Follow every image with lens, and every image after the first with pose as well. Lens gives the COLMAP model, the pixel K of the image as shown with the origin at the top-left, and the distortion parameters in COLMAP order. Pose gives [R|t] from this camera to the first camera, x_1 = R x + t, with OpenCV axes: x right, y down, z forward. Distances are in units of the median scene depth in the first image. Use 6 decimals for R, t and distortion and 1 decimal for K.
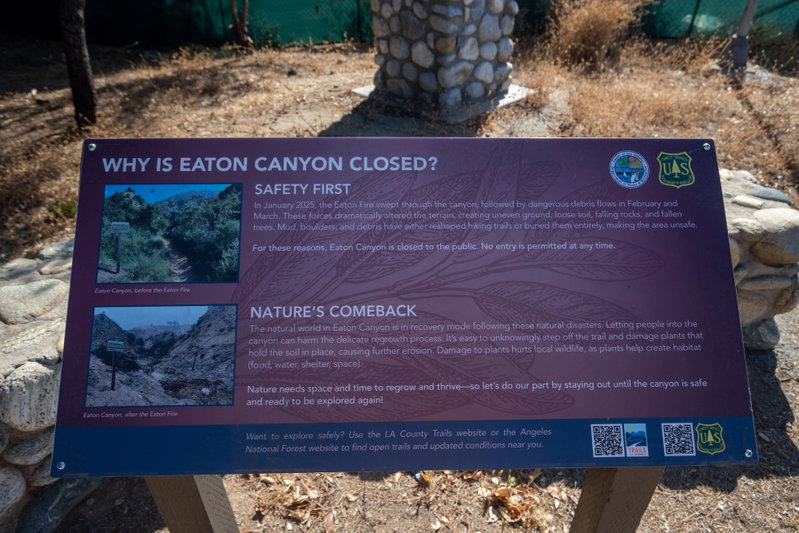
lens RADIAL K [[531.5, 0, 399.9], [0, 531.5, 268.1], [0, 0, 1]] dist [-0.004030, -0.000837]
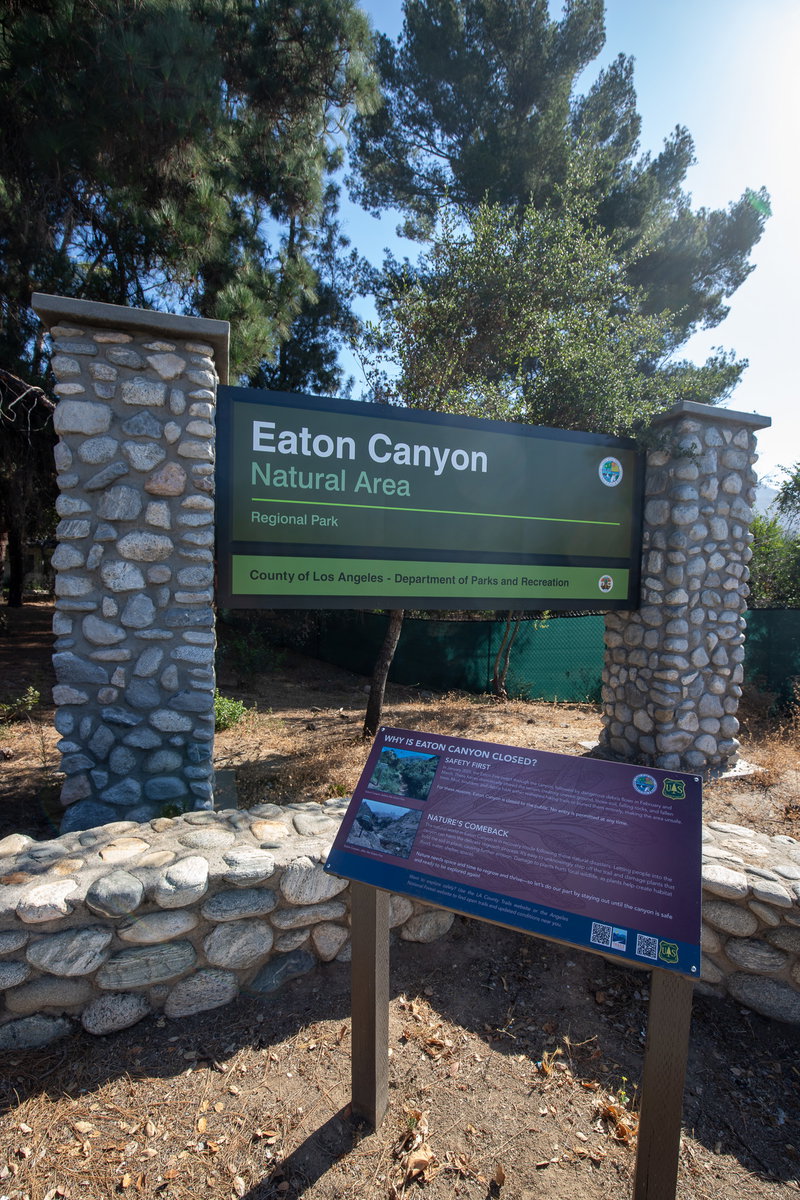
lens RADIAL K [[557.2, 0, 403.3], [0, 557.2, 600.8], [0, 0, 1]] dist [-0.017882, -0.000083]
pose [[0.890987, 0.035155, -0.452667, 0.324767], [-0.273981, 0.836642, -0.474304, 0.244436], [0.362046, 0.546620, 0.755069, -0.624229]]
